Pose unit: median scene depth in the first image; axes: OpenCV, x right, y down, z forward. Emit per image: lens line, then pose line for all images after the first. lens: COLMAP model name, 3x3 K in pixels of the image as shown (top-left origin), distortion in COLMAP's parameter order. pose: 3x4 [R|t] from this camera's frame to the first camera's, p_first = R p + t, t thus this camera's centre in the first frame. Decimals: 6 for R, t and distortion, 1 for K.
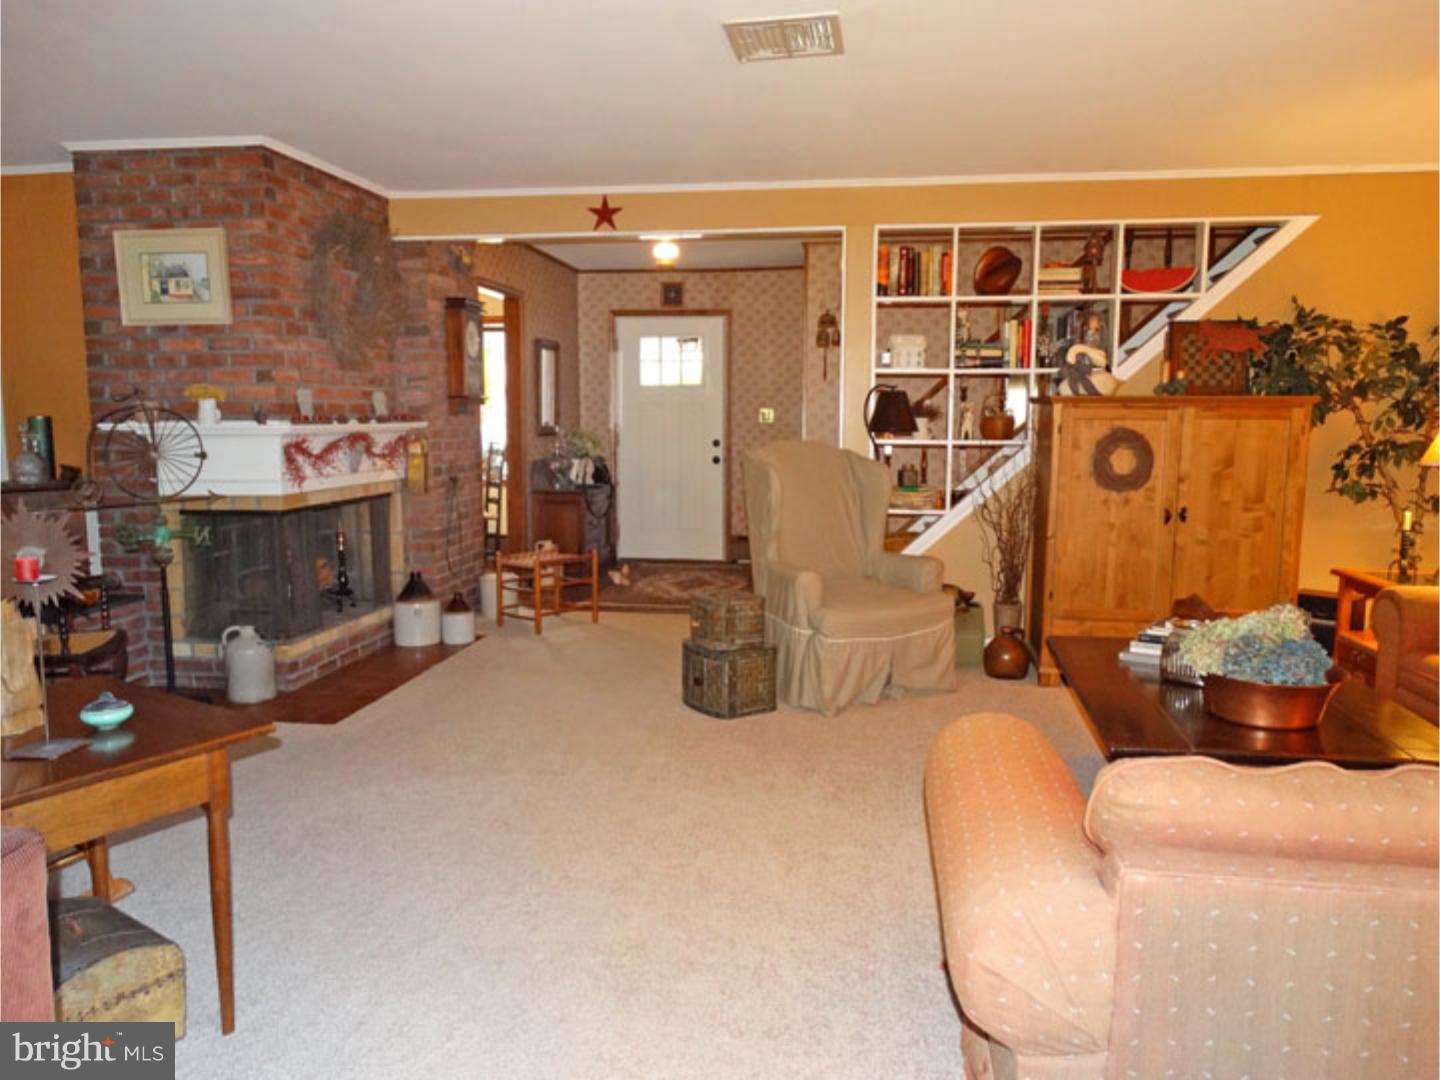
lens RADIAL K [[1039.3, 0, 725.2], [0, 1039.3, 526.7], [0, 0, 1]] dist [0.008349, 0.007791]
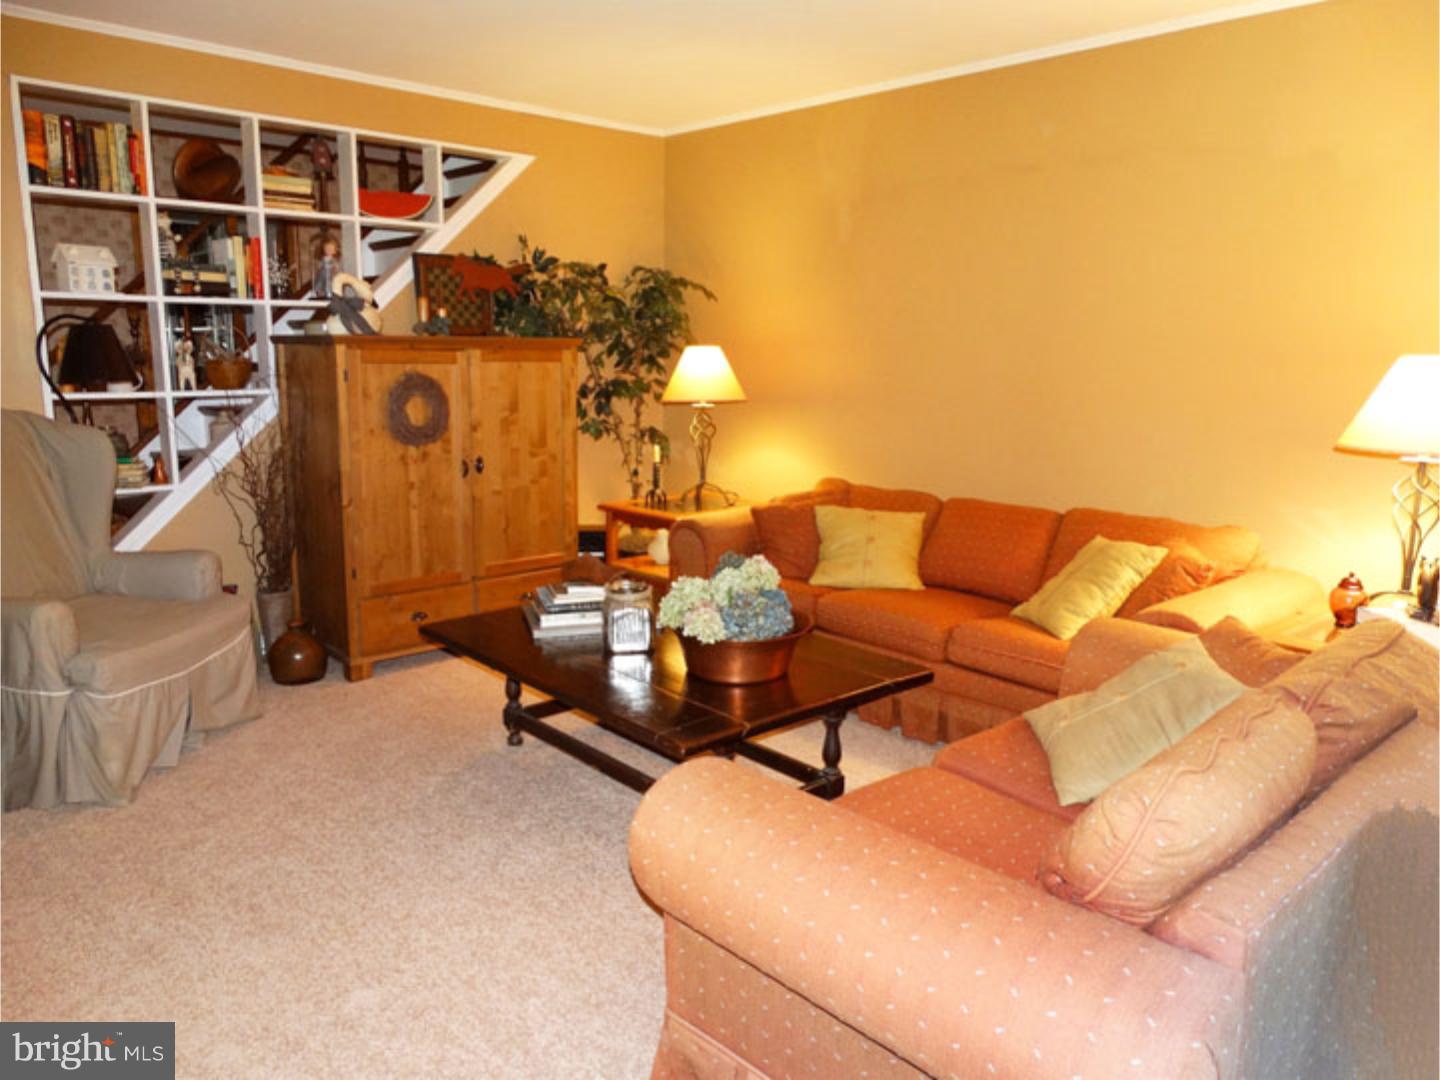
lens RADIAL K [[1039.3, 0, 725.2], [0, 1039.3, 526.7], [0, 0, 1]] dist [0.008349, 0.007791]
pose [[0.631369, -0.131991, 0.764167, -0.132076], [0.084199, 0.991251, 0.101647, -0.031311], [-0.770898, 0.000165, 0.636959, 0.223911]]
